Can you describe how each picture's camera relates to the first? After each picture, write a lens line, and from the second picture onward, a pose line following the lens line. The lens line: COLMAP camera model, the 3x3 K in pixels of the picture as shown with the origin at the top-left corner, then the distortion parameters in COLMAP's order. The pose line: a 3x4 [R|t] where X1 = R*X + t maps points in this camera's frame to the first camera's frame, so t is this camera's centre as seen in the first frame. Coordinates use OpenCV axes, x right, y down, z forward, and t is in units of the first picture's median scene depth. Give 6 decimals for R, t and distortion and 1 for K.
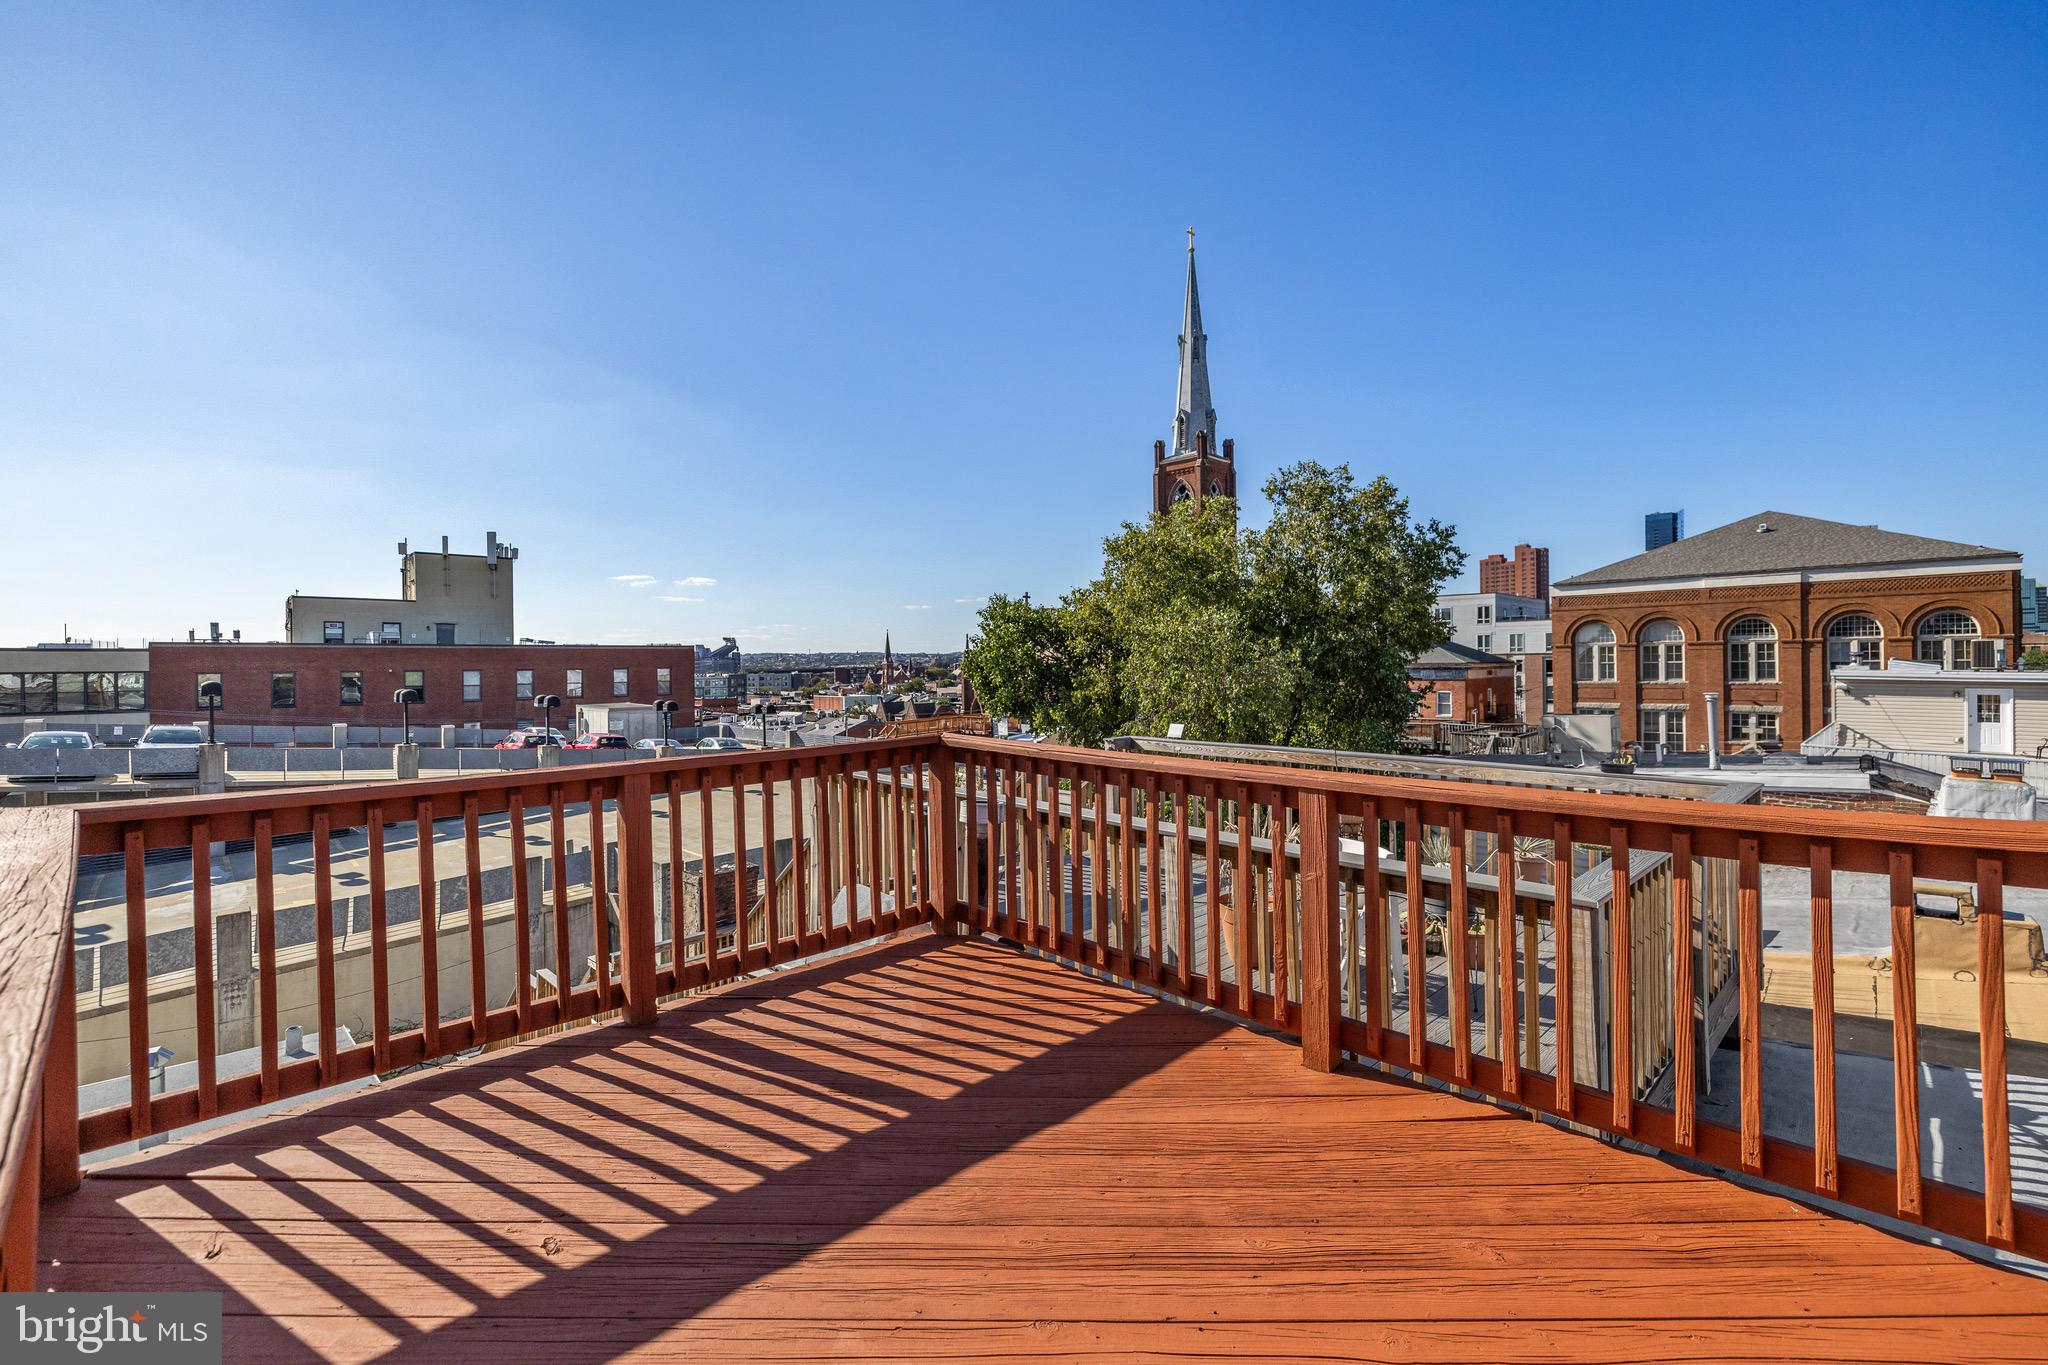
lens RADIAL K [[885.2, 0, 1006.9], [0, 885.2, 673.4], [0, 0, 1]] dist [0.011960, -0.000850]
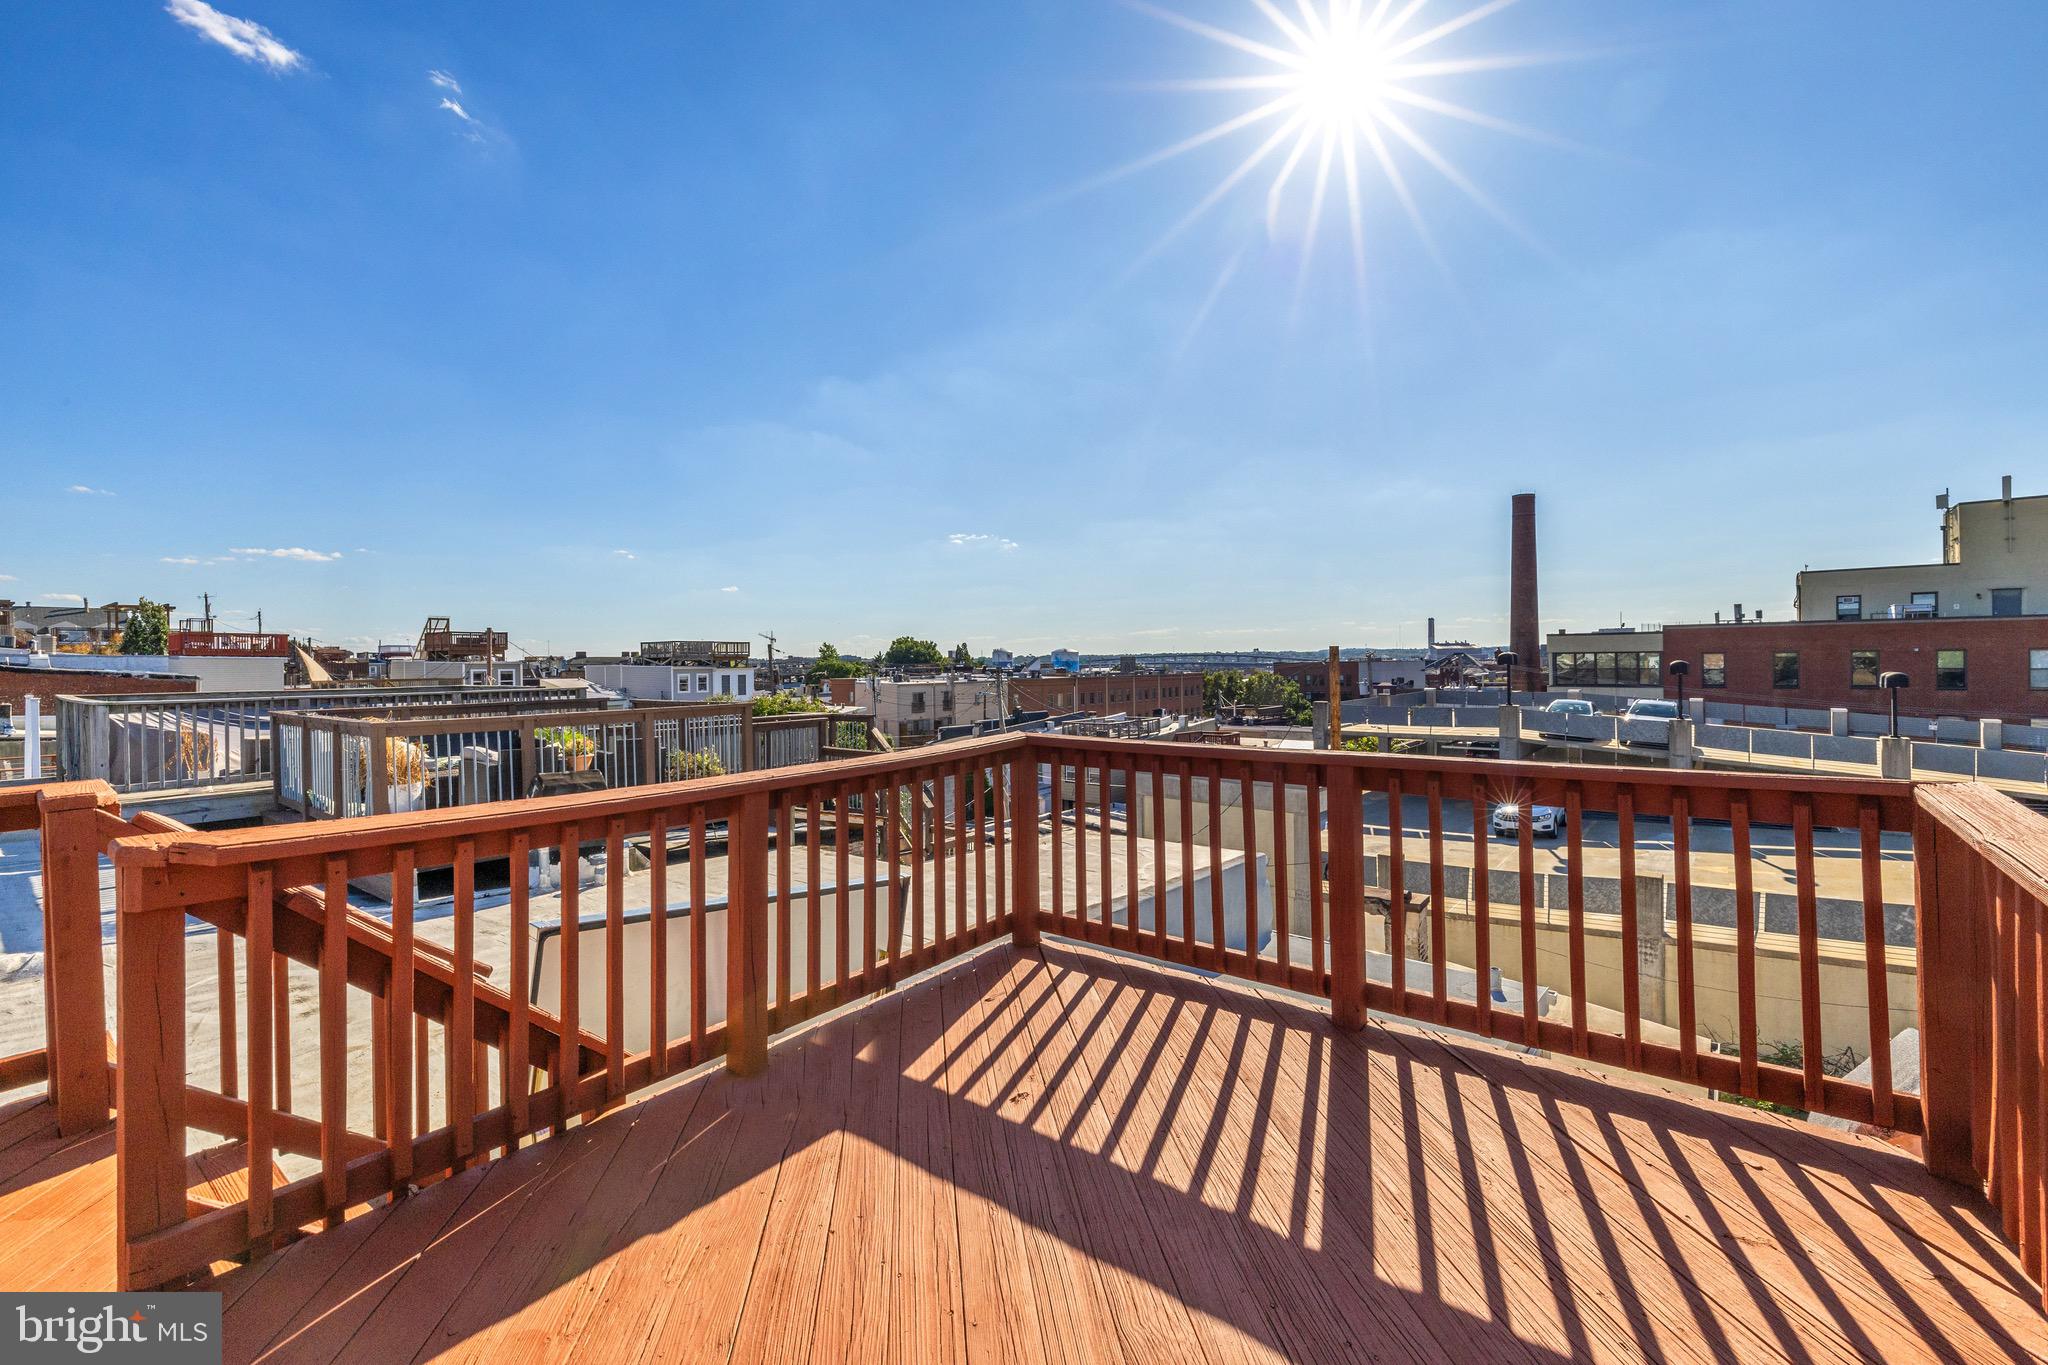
lens RADIAL K [[885.2, 0, 1016.8], [0, 885.2, 673.2], [0, 0, 1]] dist [0.011960, -0.000850]
pose [[0.116621, 0.022528, -0.992921, 0.088593], [0.000697, 0.999741, 0.022765, -0.001494], [0.993176, -0.003347, 0.116575, 0.097213]]
